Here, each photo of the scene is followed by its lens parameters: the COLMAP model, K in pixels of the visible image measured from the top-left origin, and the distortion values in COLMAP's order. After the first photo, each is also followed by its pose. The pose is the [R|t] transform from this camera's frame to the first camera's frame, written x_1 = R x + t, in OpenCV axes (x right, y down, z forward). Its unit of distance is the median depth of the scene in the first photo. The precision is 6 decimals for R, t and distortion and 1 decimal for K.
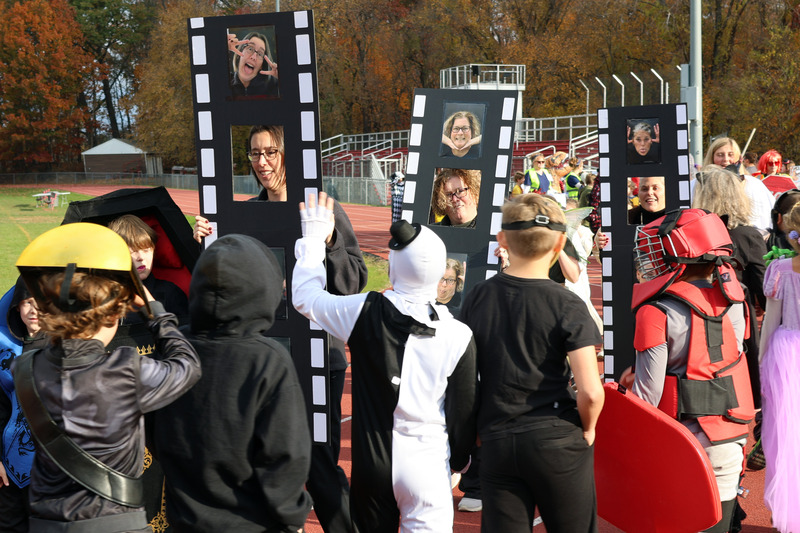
lens RADIAL K [[1615.3, 0, 400.0], [0, 1615.3, 266.5], [0, 0, 1]] dist [0.024681, -0.370728]
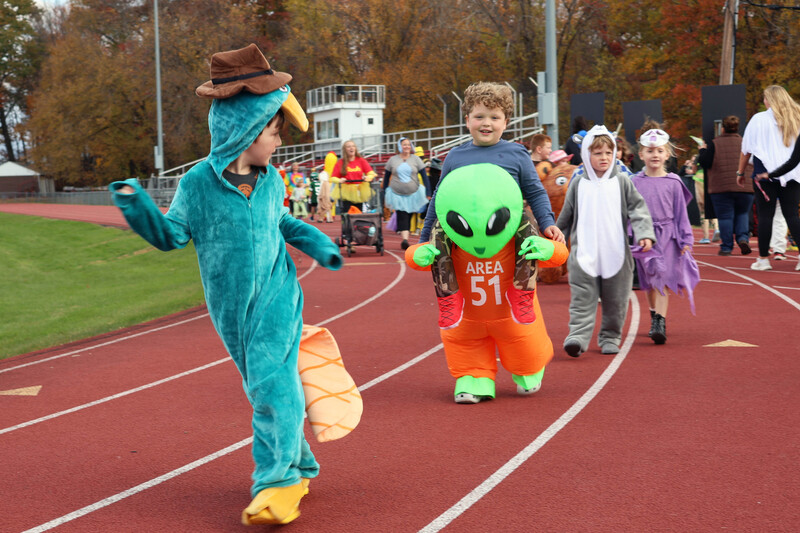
lens RADIAL K [[1615.3, 0, 400.0], [0, 1615.3, 266.5], [0, 0, 1]] dist [0.024681, -0.370728]
pose [[0.997208, -0.017300, 0.072639, 0.007223], [0.016923, 0.999840, 0.005813, -0.009212], [-0.072728, -0.004568, 0.997341, -0.115312]]
